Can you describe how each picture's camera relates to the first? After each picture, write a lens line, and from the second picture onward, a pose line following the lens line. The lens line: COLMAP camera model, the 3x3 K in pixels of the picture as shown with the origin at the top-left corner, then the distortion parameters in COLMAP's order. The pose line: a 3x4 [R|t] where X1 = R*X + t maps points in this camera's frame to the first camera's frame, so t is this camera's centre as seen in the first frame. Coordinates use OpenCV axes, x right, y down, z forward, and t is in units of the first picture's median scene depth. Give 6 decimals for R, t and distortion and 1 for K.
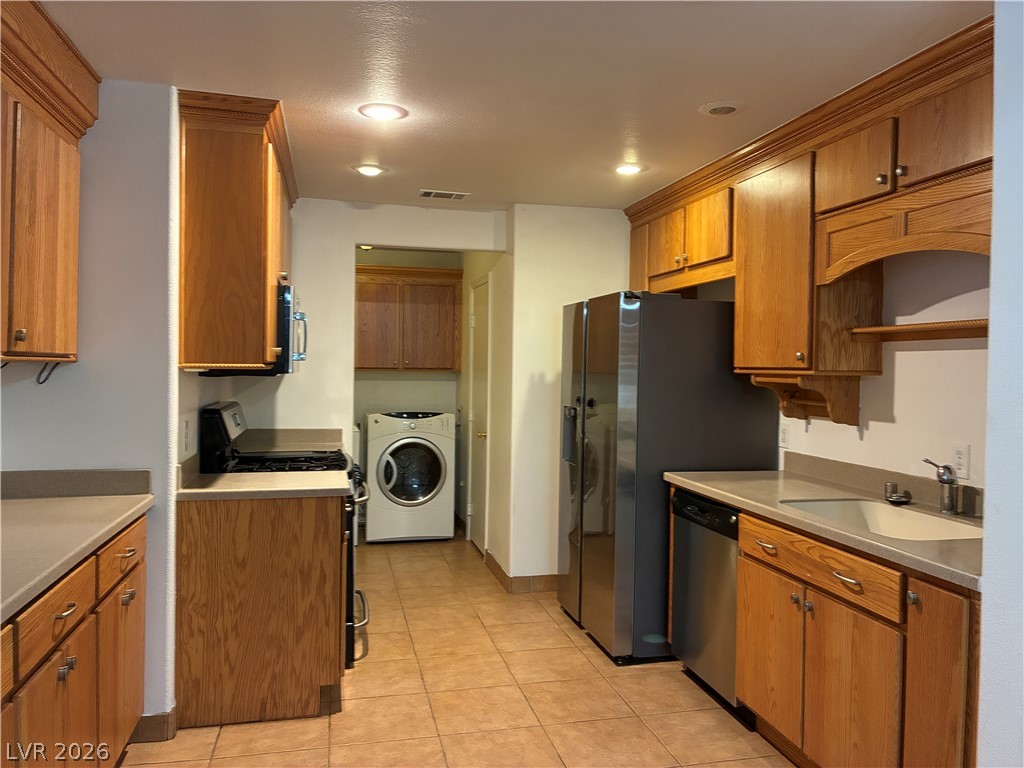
lens RADIAL K [[768.2, 0, 513.4], [0, 768.2, 376.6], [0, 0, 1]] dist [0.028435, -0.044671]
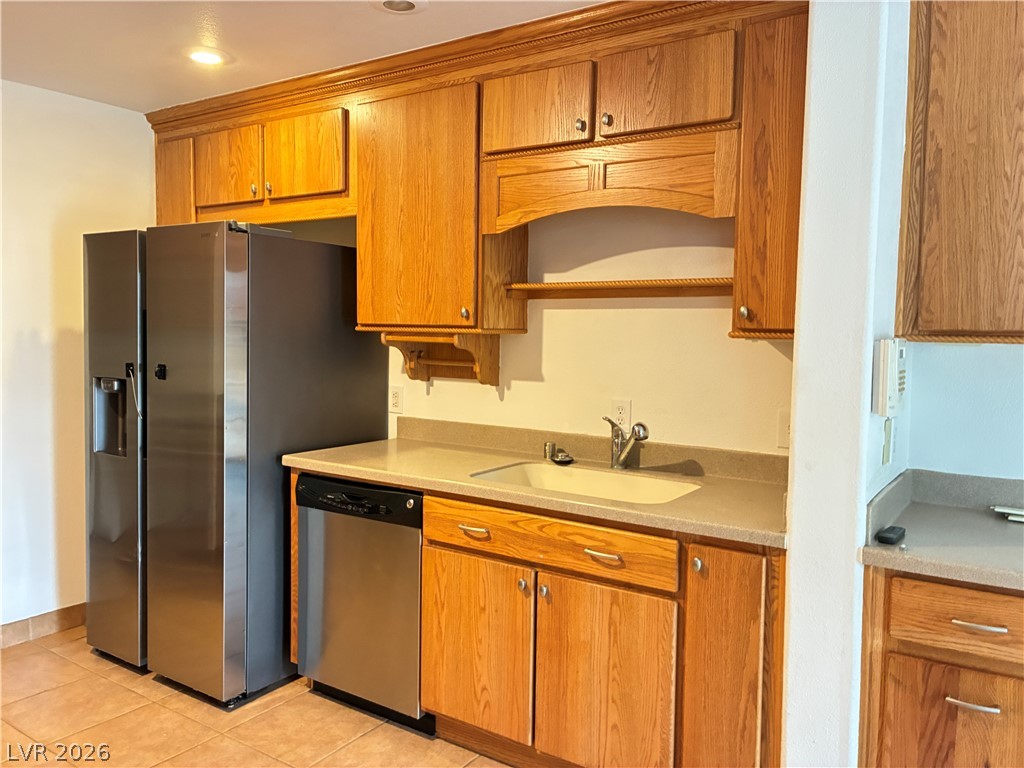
lens RADIAL K [[768.2, 0, 517.8], [0, 768.2, 376.4], [0, 0, 1]] dist [0.028435, -0.044671]
pose [[0.728397, -0.041615, 0.683890, -0.197540], [0.001353, 0.998239, 0.059302, -0.004942], [-0.685154, -0.042271, 0.727171, 0.300519]]
